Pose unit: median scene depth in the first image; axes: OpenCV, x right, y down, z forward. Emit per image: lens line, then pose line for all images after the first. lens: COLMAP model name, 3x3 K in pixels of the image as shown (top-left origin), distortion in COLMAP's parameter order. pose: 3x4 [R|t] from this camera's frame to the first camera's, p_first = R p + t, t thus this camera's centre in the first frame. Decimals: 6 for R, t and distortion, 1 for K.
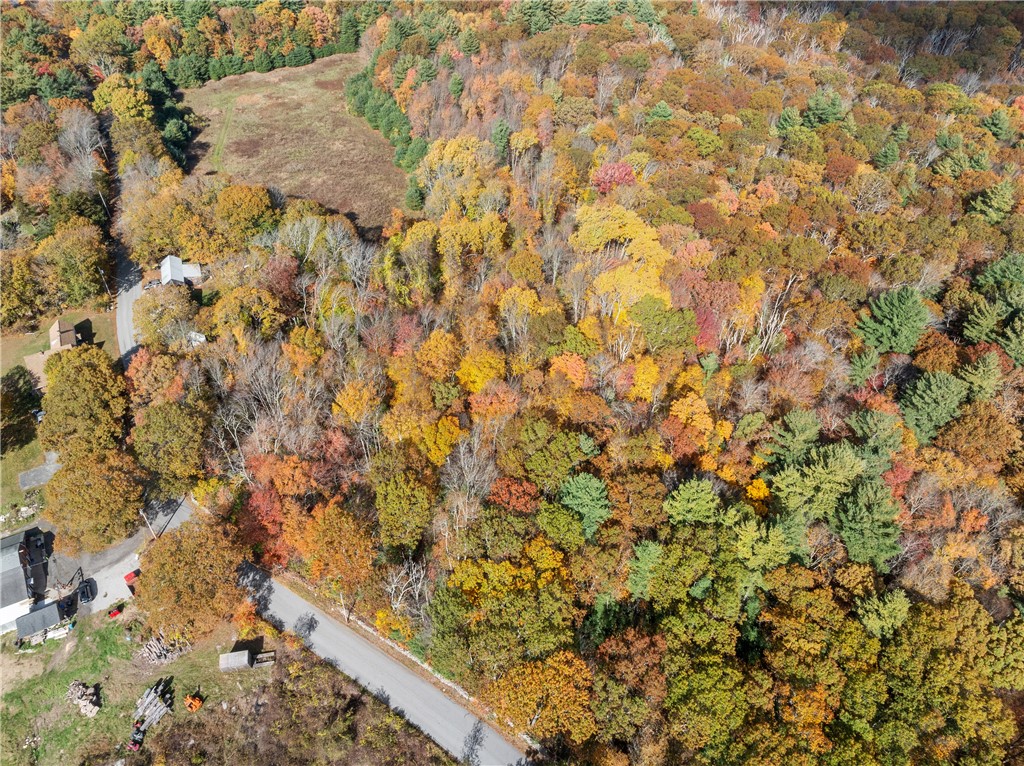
lens RADIAL K [[721.3, 0, 512.0], [0, 721.3, 383.0], [0, 0, 1]] dist [-0.056883, 0.031182]
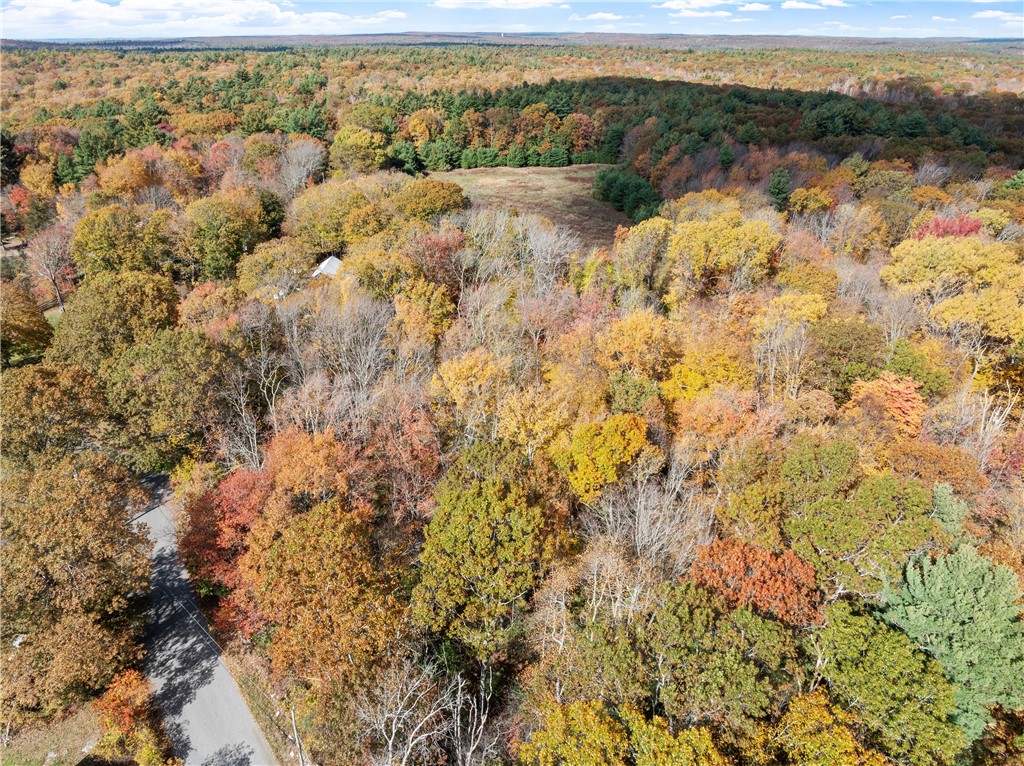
lens RADIAL K [[716.6, 0, 512.0], [0, 716.6, 383.0], [0, 0, 1]] dist [-0.003381, -0.079293]
pose [[0.933960, 0.149876, -0.324433, -0.005752], [-0.238937, 0.936954, -0.255003, 0.117388], [0.265760, 0.315681, 0.910888, 0.368499]]
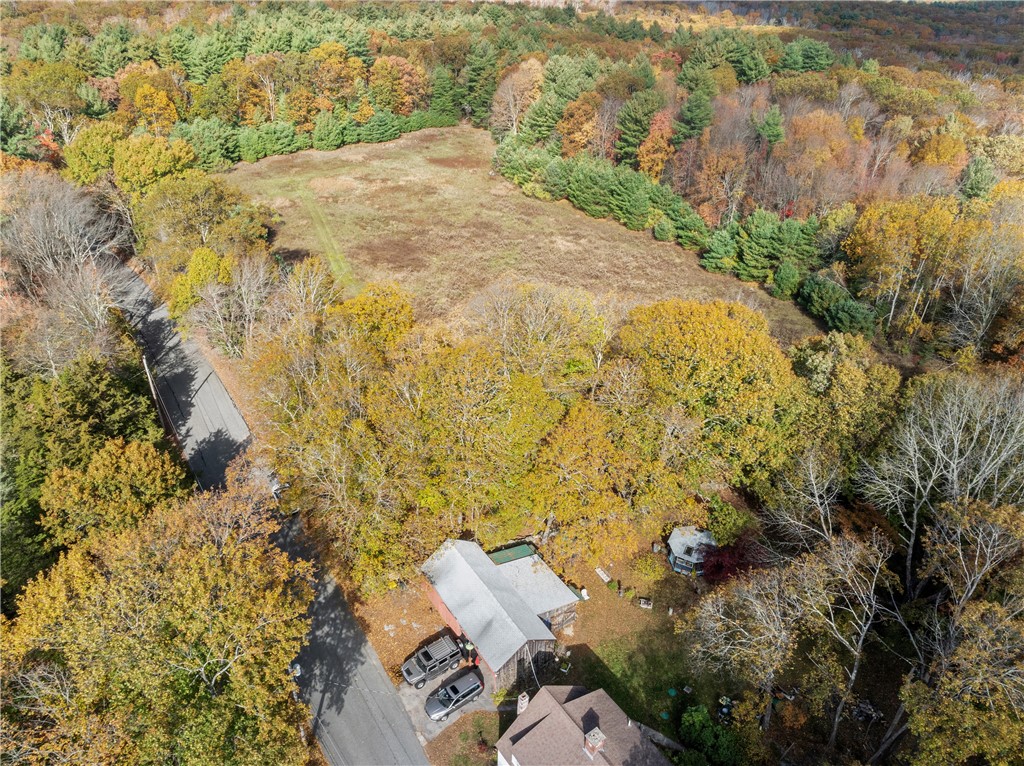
lens RADIAL K [[736.4, 0, 512.0], [0, 736.4, 383.0], [0, 0, 1]] dist [-0.055340, 0.027133]
pose [[0.983121, -0.085884, 0.161547, -0.512997], [0.116293, 0.974993, -0.189379, -0.188512], [-0.141243, 0.204970, 0.968524, 0.700785]]
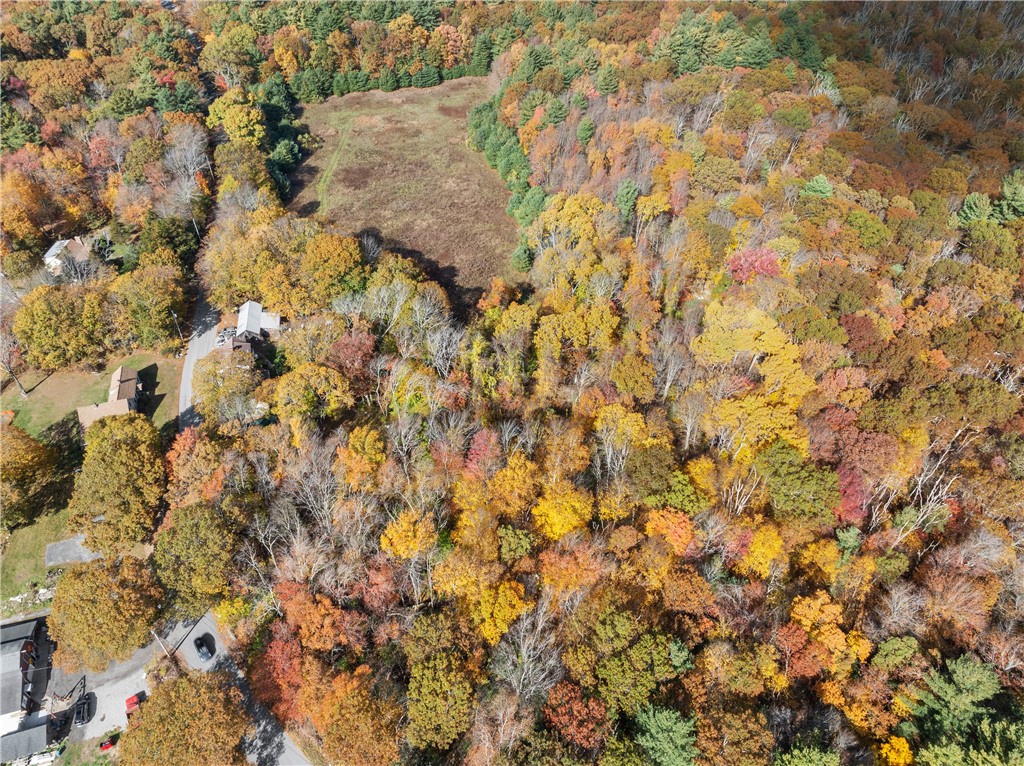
lens RADIAL K [[721.3, 0, 512.0], [0, 721.3, 383.0], [0, 0, 1]] dist [-0.056883, 0.031182]
pose [[0.981554, 0.130969, -0.139278, -0.003394], [-0.131370, 0.991313, 0.006353, -0.126682], [0.138900, 0.012061, 0.990233, 0.131012]]
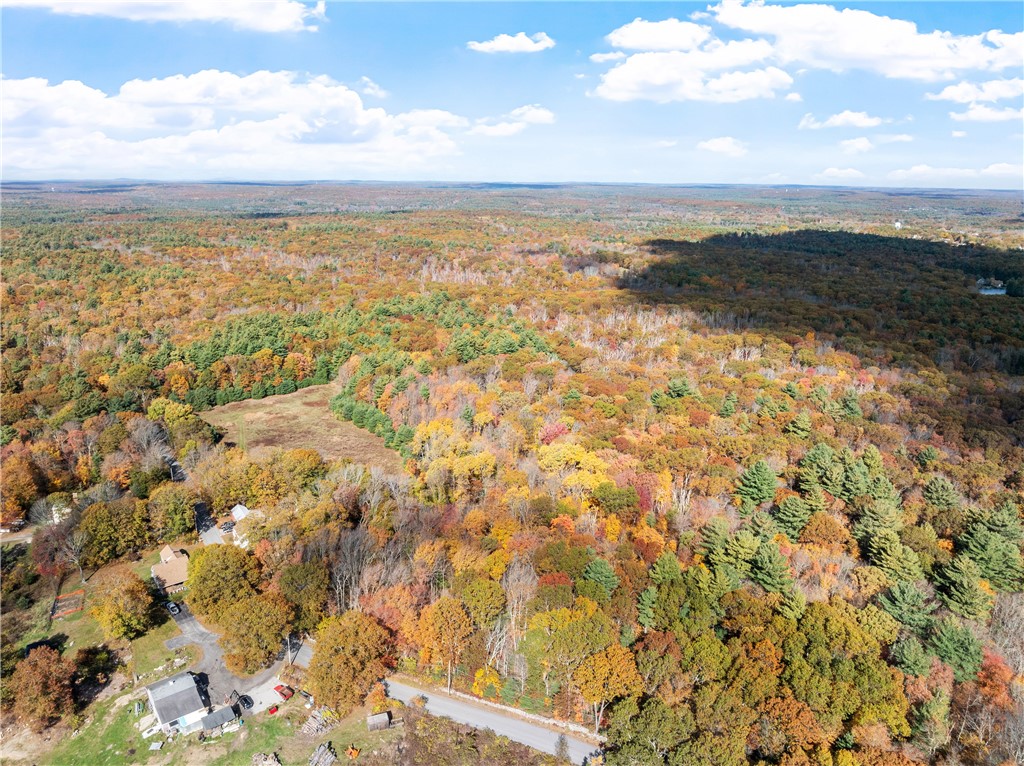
lens RADIAL K [[716.6, 0, 512.0], [0, 716.6, 383.0], [0, 0, 1]] dist [-0.003381, -0.079293]
pose [[0.981925, -0.055978, 0.180805, -0.216288], [0.132966, 0.883850, -0.448475, 0.288382], [-0.134700, 0.464410, 0.875317, -0.333223]]
